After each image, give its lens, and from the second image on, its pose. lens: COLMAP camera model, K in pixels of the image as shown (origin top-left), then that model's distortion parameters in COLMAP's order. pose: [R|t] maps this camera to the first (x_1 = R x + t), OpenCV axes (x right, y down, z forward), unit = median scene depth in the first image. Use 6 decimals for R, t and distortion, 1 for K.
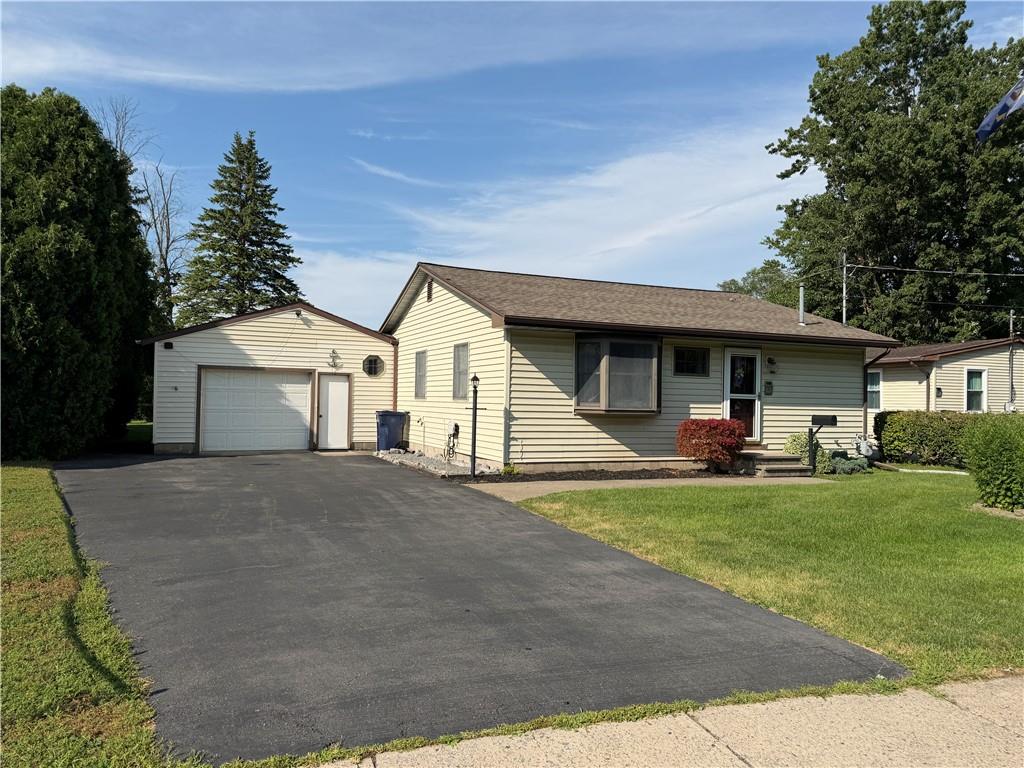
lens RADIAL K [[741.8, 0, 503.1], [0, 741.8, 379.9], [0, 0, 1]] dist [0.044232, -0.053703]
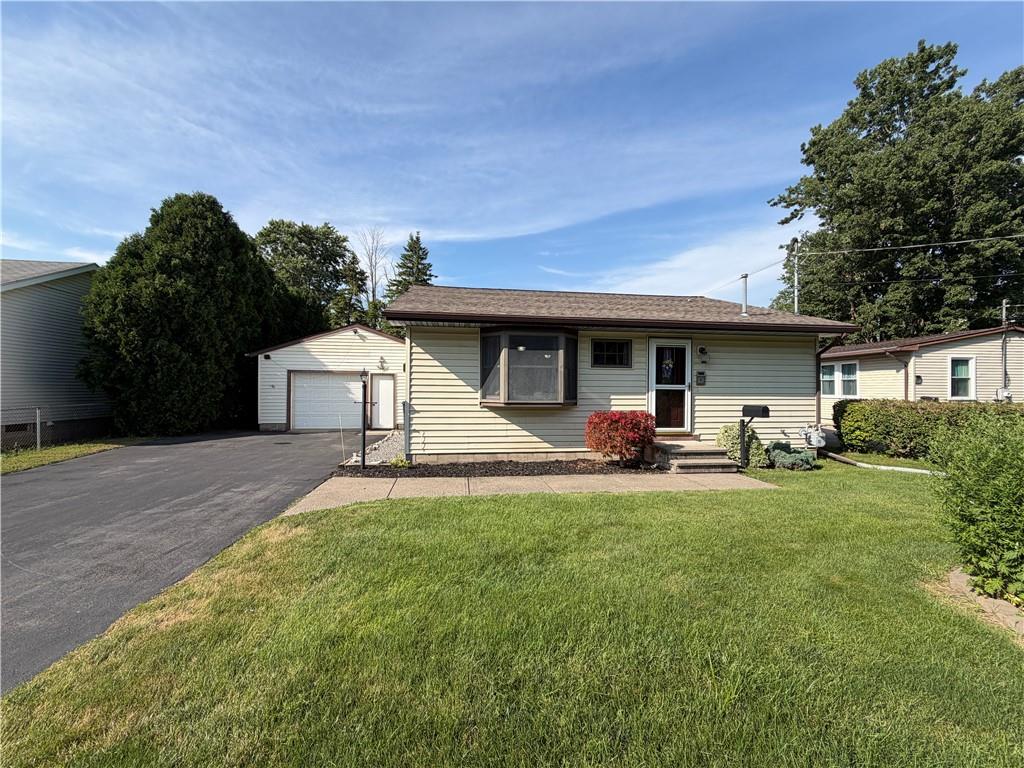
lens RADIAL K [[407.5, 0, 509.5], [0, 407.5, 385.9], [0, 0, 1]] dist [0.001998, -0.000004]
pose [[0.962526, -0.013192, -0.270868, 0.226768], [0.017900, 0.999728, 0.014918, 0.007336], [0.270598, -0.019208, 0.962501, 0.361074]]
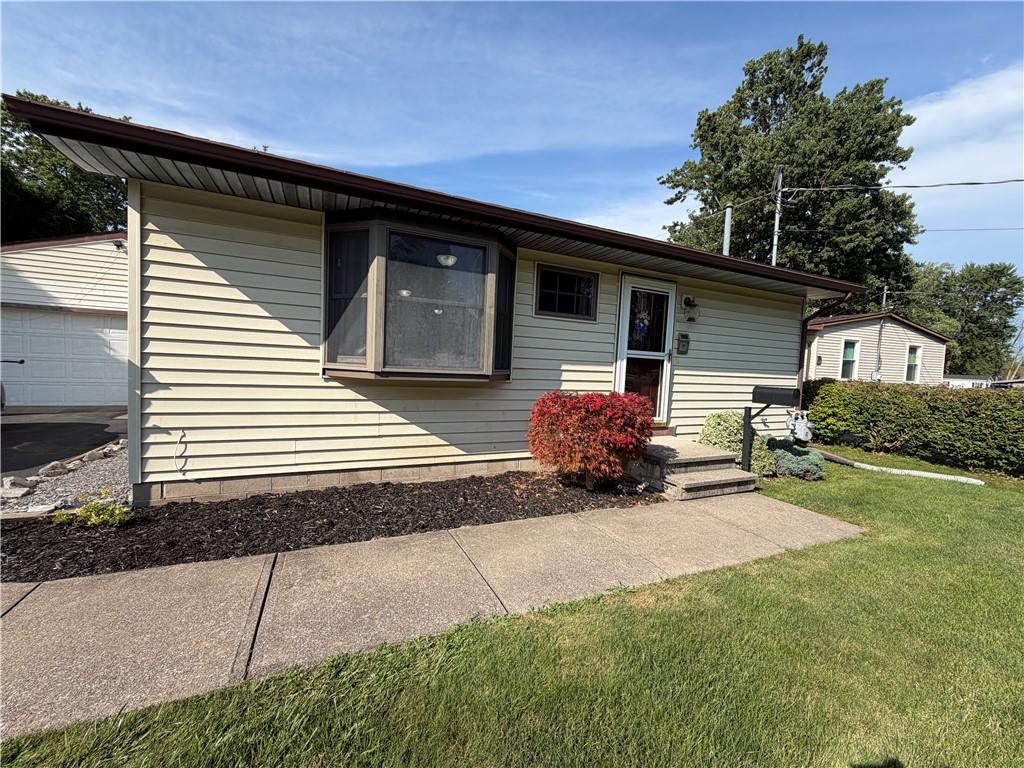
lens RADIAL K [[407.5, 0, 508.3], [0, 407.5, 386.2], [0, 0, 1]] dist [0.001998, -0.000004]
pose [[0.999334, 0.025295, 0.026319, 0.167787], [-0.027458, 0.995972, 0.085361, 0.019270], [-0.024054, -0.086027, 0.996002, 0.561987]]
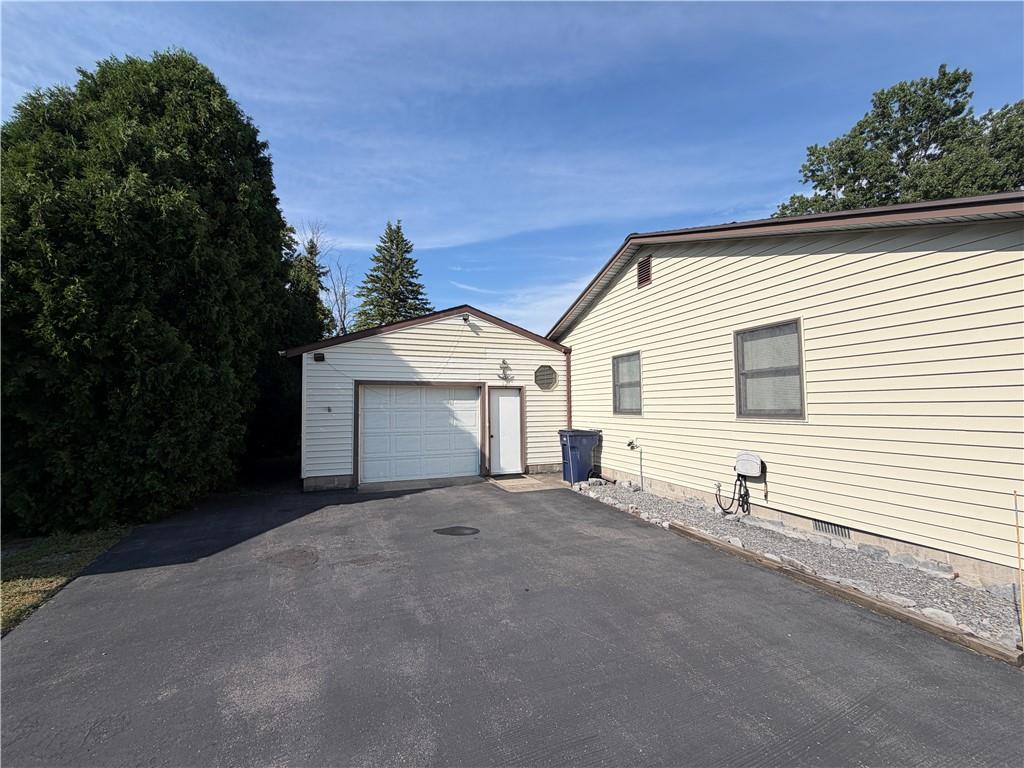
lens RADIAL K [[407.5, 0, 506.0], [0, 407.5, 385.7], [0, 0, 1]] dist [0.001998, -0.000004]
pose [[0.997841, -0.025772, -0.060407, -0.218302], [0.024624, 0.999503, -0.019666, -0.000404], [0.060884, 0.018136, 0.997980, 0.570054]]
